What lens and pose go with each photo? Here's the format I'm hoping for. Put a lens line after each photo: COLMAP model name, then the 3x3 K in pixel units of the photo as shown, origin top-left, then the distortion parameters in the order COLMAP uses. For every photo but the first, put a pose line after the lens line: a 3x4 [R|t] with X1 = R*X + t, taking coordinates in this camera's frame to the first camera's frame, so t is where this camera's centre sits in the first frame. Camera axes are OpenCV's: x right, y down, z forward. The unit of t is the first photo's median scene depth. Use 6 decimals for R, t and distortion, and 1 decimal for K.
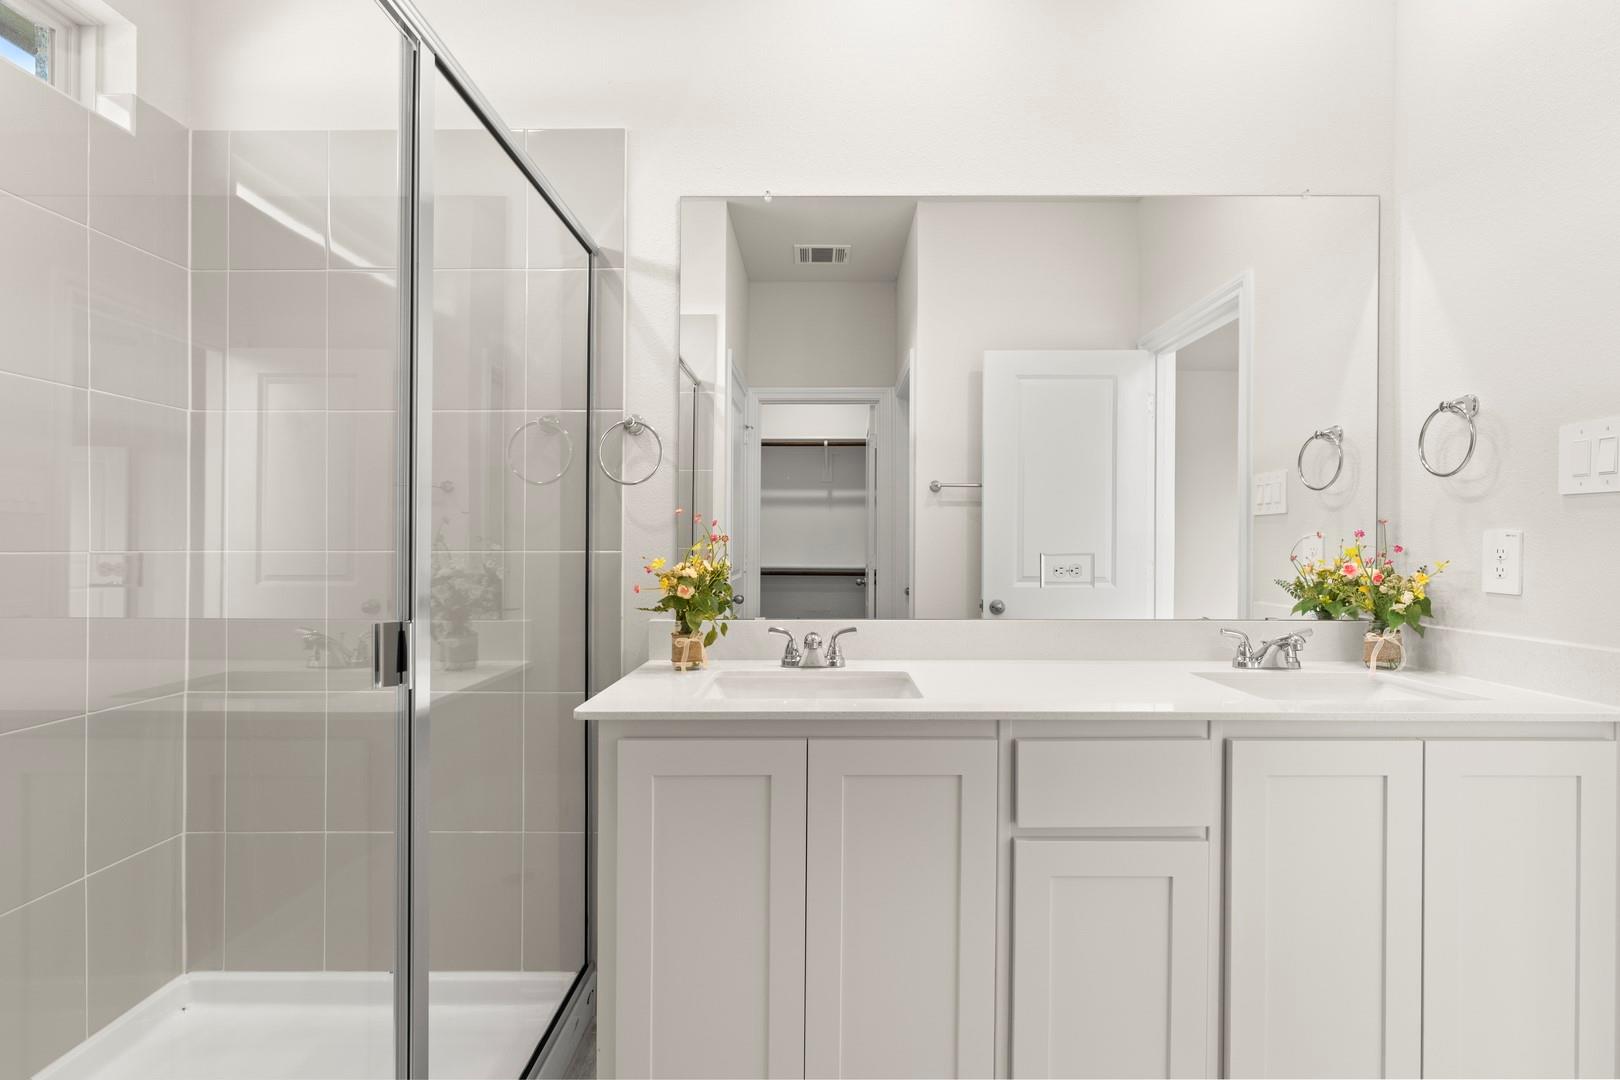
lens RADIAL K [[724.7, 0, 839.9], [0, 724.7, 544.8], [0, 0, 1]] dist [-0.002806, -0.000347]
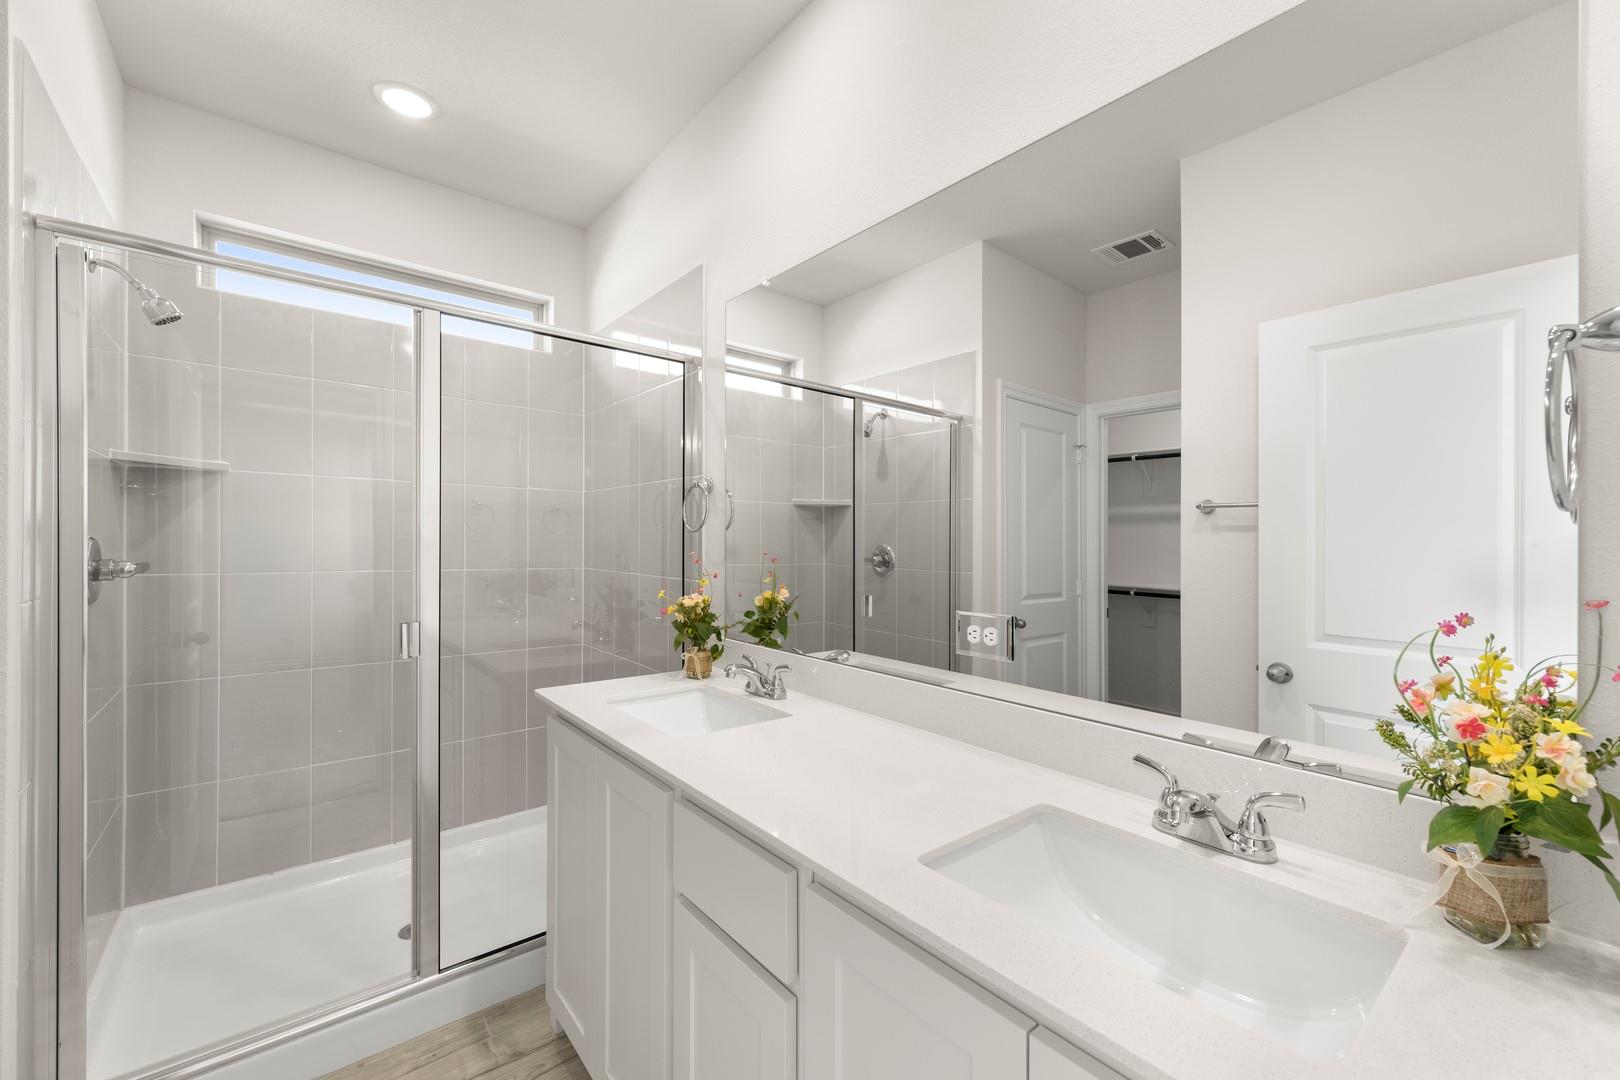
lens RADIAL K [[645.4, 0, 803.0], [0, 645.4, 549.2], [0, 0, 1]] dist [0.000537, -0.000192]
pose [[0.632381, 0.018811, -0.774429, 0.417791], [-0.015970, 0.999809, 0.011245, -0.036928], [0.774493, 0.005256, 0.632561, 0.220185]]
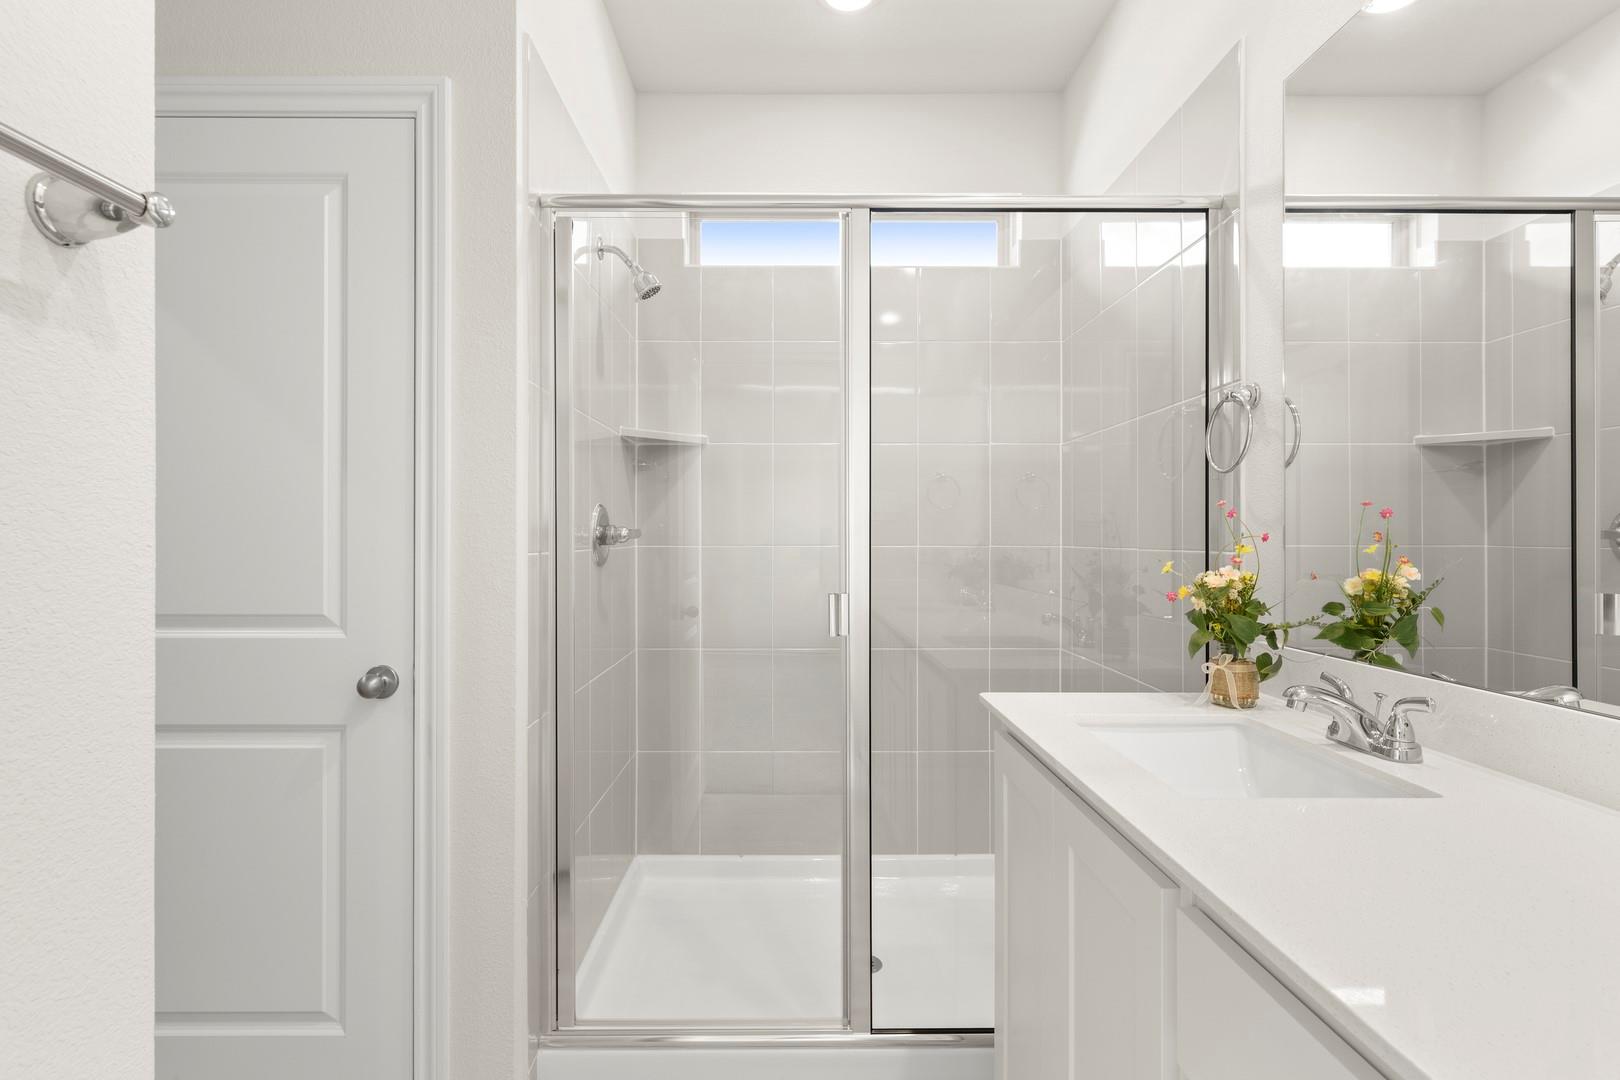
lens RADIAL K [[773.1, 0, 807.7], [0, 773.1, 547.8], [0, 0, 1]] dist [-0.000883, 0.000515]
pose [[0.013381, 0.013284, -0.999822, 0.325892], [-0.005443, 0.999898, 0.013212, -0.002847], [0.999896, 0.005265, 0.013452, 0.278320]]
